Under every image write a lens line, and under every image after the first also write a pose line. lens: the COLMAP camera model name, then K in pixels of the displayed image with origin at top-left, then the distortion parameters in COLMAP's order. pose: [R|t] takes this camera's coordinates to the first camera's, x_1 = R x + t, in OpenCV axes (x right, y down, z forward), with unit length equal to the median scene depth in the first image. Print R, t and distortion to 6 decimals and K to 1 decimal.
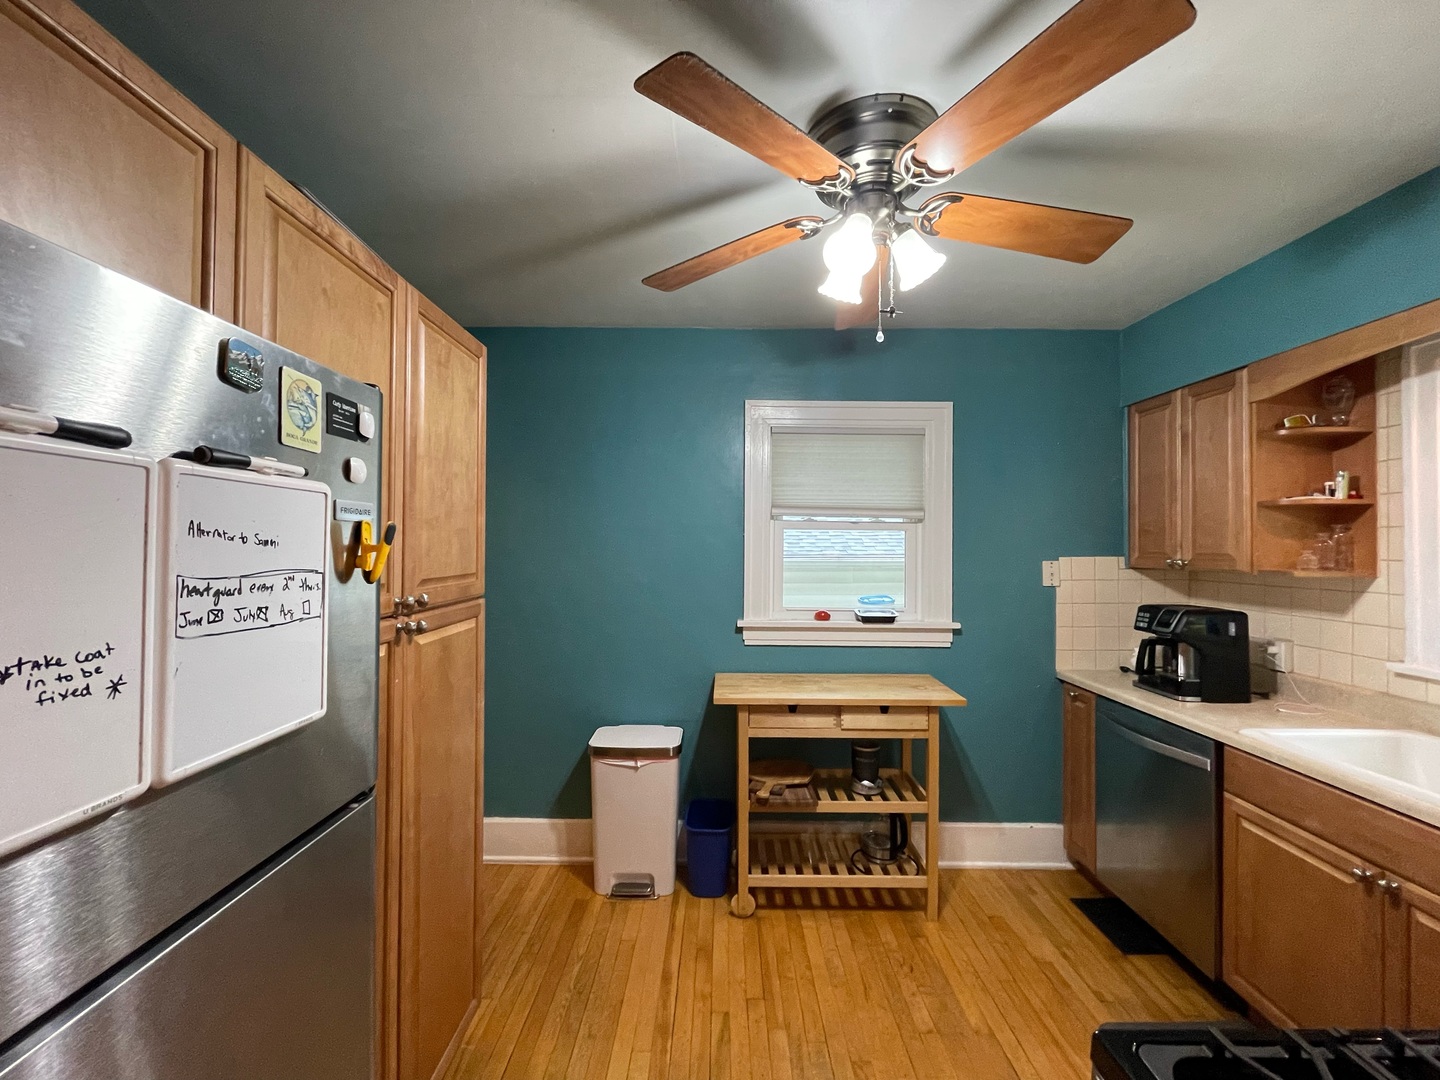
lens RADIAL K [[583.0, 0, 717.3], [0, 583.0, 537.8], [0, 0, 1]] dist [-0.002774, -0.000508]
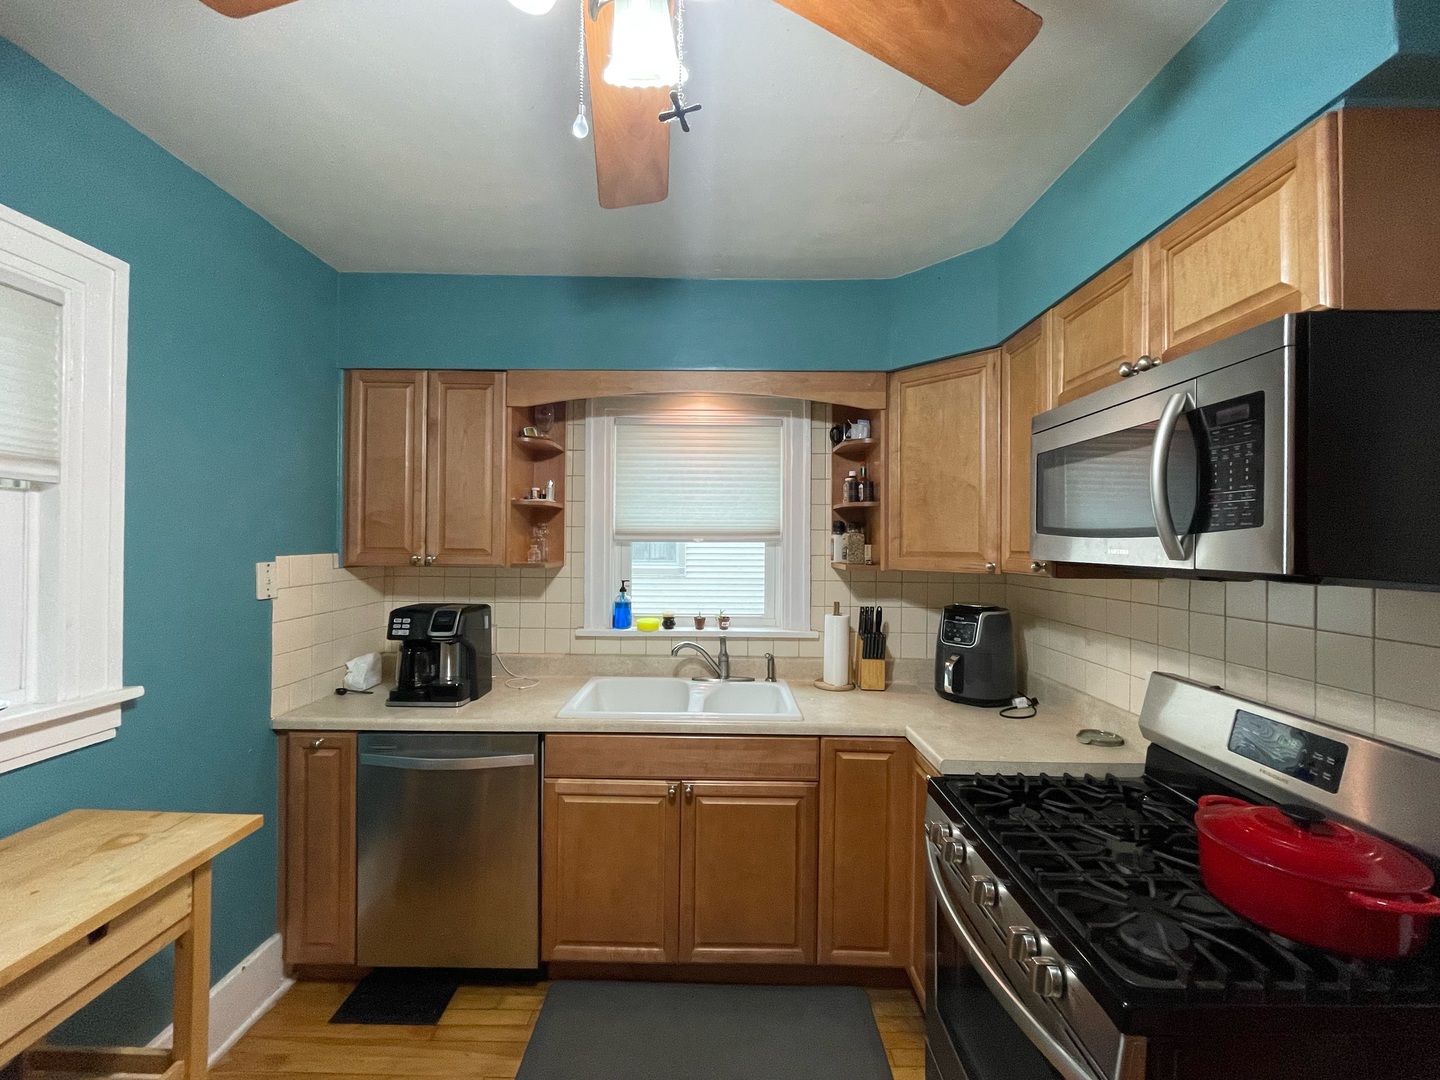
lens RADIAL K [[583.0, 0, 717.3], [0, 583.0, 537.8], [0, 0, 1]] dist [-0.002774, -0.000508]
pose [[0.003836, 0.000105, 0.999993, -0.128655], [-0.020762, 0.999784, -0.000025, 0.000039], [-0.999777, -0.020762, 0.003837, 0.537858]]
